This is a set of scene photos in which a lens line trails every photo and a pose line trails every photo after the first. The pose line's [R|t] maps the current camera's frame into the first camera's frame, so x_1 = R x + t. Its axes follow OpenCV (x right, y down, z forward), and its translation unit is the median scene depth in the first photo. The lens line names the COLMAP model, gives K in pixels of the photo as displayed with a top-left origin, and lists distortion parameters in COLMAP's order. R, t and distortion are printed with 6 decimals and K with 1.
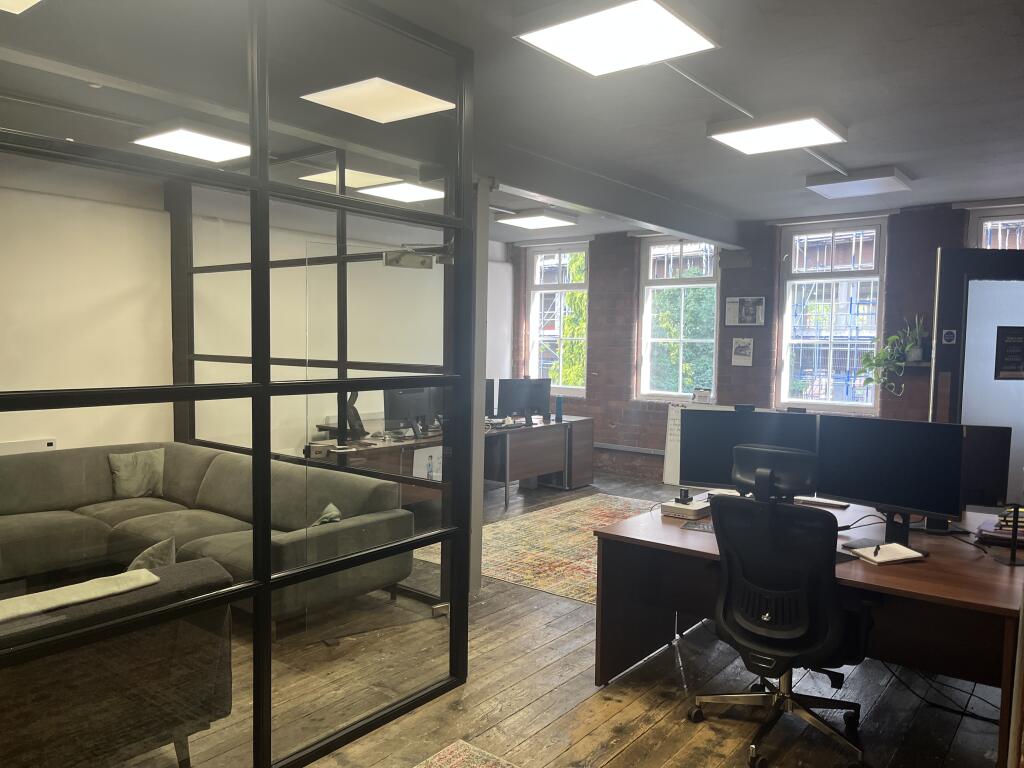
lens RADIAL K [[766.6, 0, 511.3], [0, 766.6, 389.9], [0, 0, 1]] dist [0.036217, -0.055098]
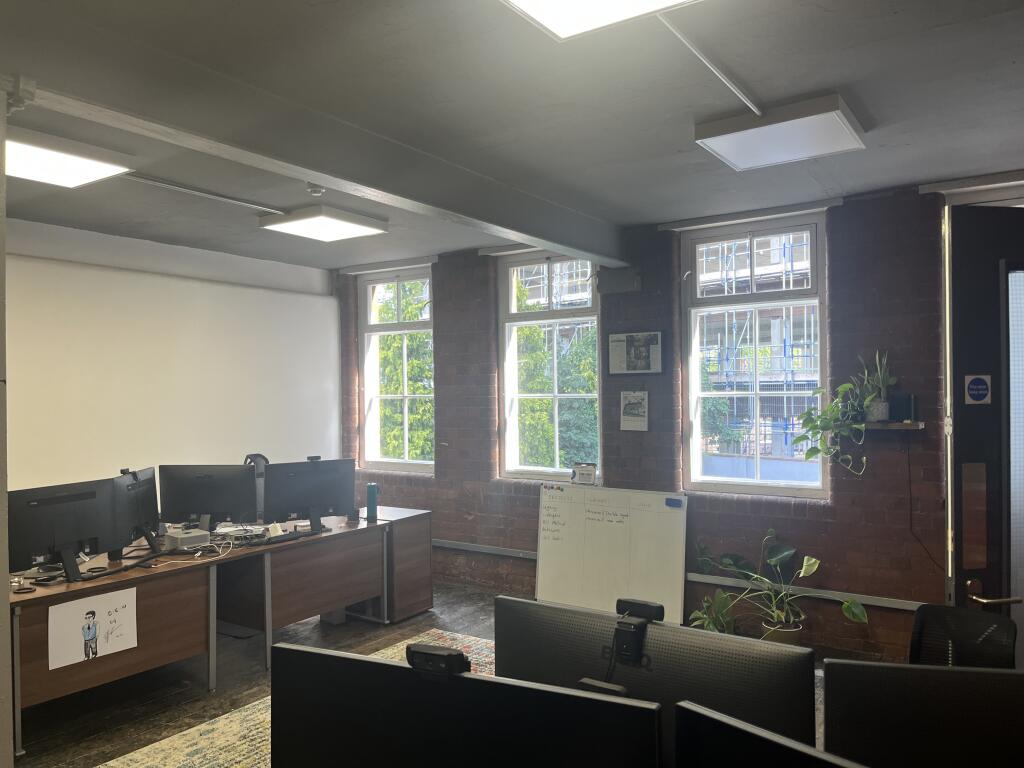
lens RADIAL K [[766.6, 0, 513.6], [0, 766.6, 379.3], [0, 0, 1]] dist [0.036217, -0.055098]
pose [[0.997071, -0.024784, 0.072349, 0.139746], [0.030457, 0.996457, -0.078390, -0.026356], [-0.070150, 0.080364, 0.994294, 0.308565]]
